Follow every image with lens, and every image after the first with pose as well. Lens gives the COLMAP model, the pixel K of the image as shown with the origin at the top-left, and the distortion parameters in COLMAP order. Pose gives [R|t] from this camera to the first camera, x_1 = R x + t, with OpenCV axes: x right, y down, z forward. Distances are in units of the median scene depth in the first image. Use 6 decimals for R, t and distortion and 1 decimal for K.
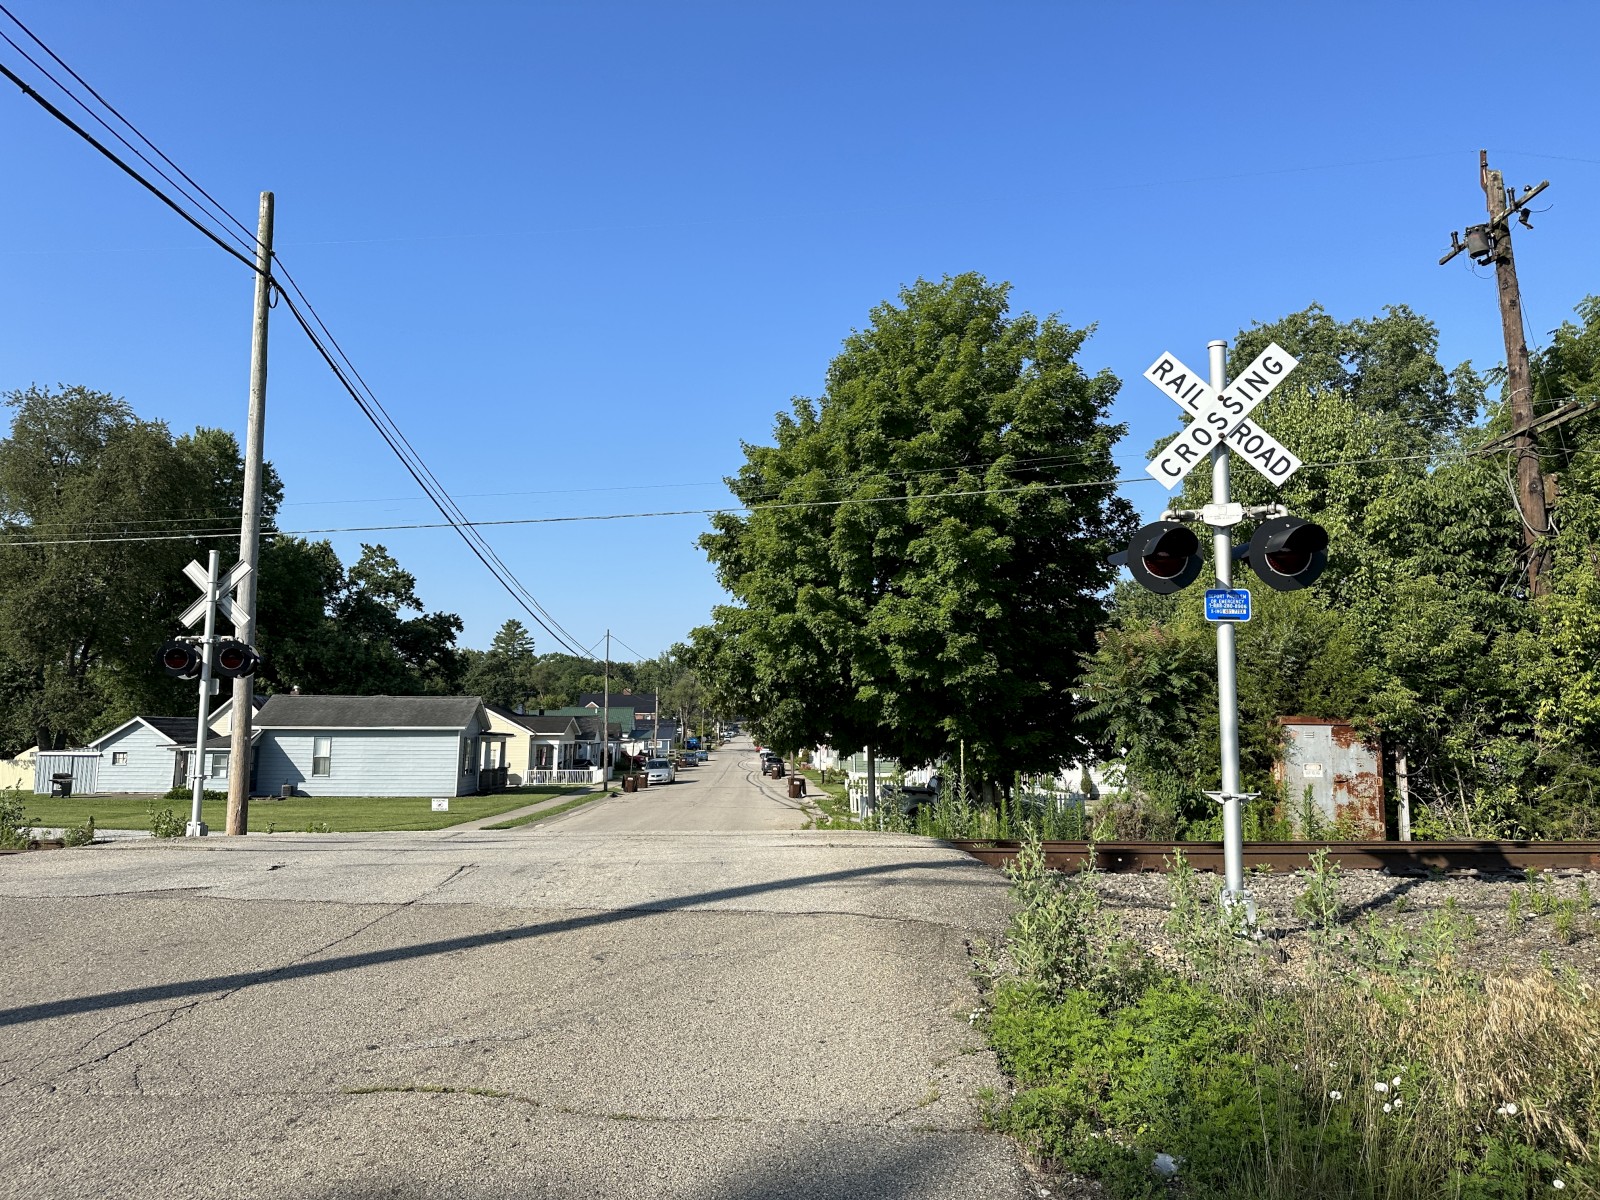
lens RADIAL K [[1116.7, 0, 781.7], [0, 1116.7, 592.8], [0, 0, 1]] dist [0.080616, -0.113730]
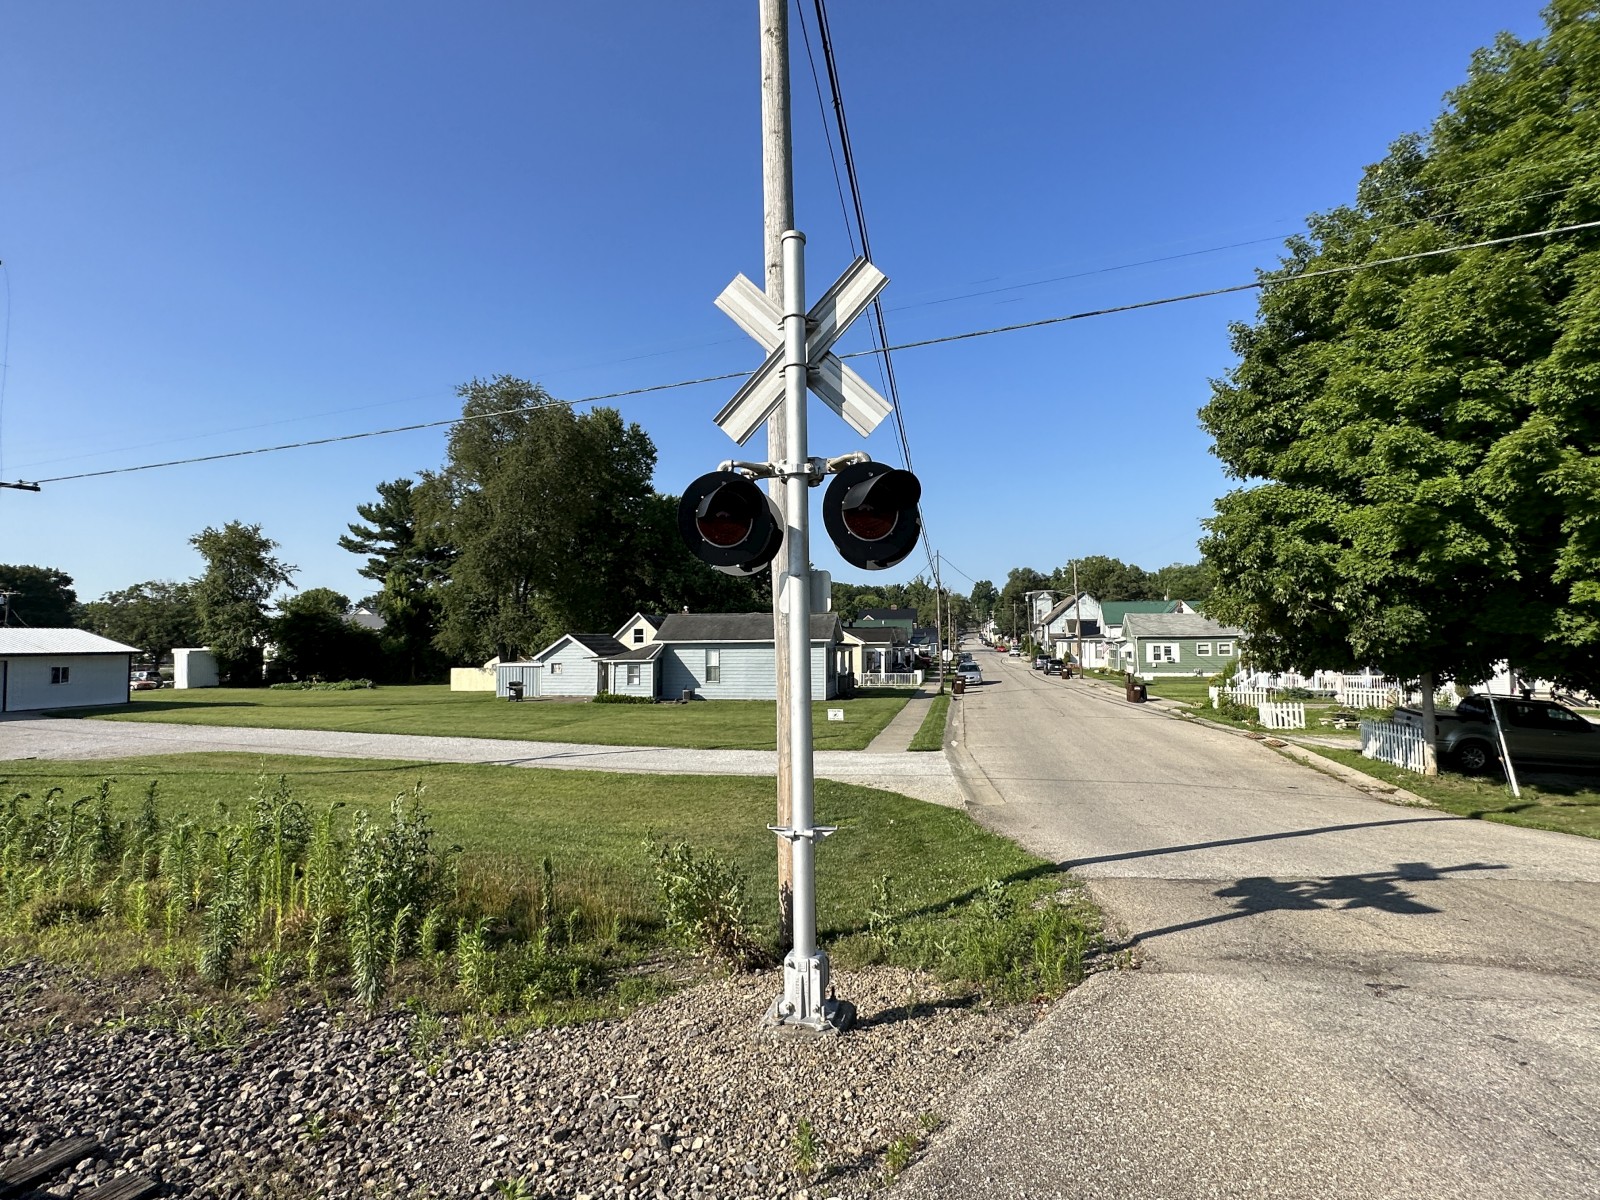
lens RADIAL K [[810.1, 0, 794.9], [0, 810.1, 598.6], [0, 0, 1]] dist [0.000897, 0.000055]
pose [[0.972872, -0.026774, -0.229789, -0.266257], [0.044383, 0.996431, 0.071807, 0.039750], [0.227046, -0.080057, 0.970588, 0.436643]]
